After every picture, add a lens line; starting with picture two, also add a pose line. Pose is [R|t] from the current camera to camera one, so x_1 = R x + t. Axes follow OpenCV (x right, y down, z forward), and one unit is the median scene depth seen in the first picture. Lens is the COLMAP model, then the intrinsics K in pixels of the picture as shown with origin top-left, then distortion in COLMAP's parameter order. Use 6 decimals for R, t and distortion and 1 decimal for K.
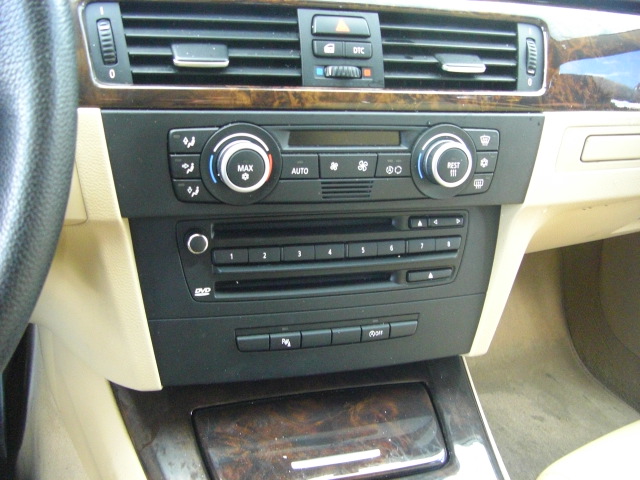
lens RADIAL K [[719.8, 0, 320.2], [0, 719.8, 243.0], [0, 0, 1]] dist [-0.149279, 0.000000]
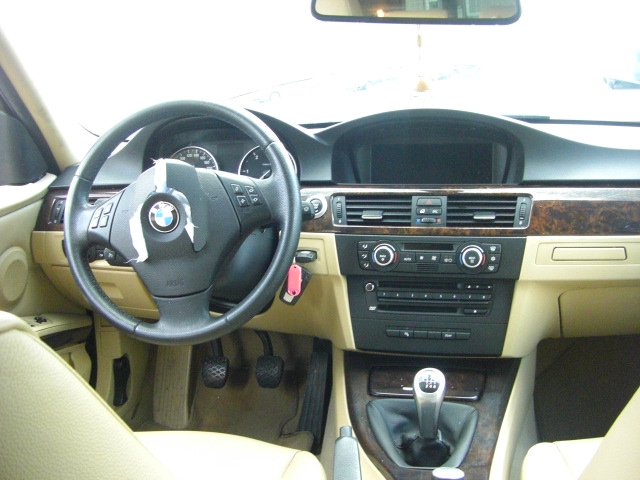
lens RADIAL K [[719.8, 0, 321.2], [0, 719.8, 239.1], [0, 0, 1]] dist [-0.149279, 0.000000]
pose [[0.851244, -0.007578, -0.524715, 0.928106], [-0.115374, 0.972728, -0.201219, 0.334325], [0.511930, 0.231825, 0.827154, -1.123336]]
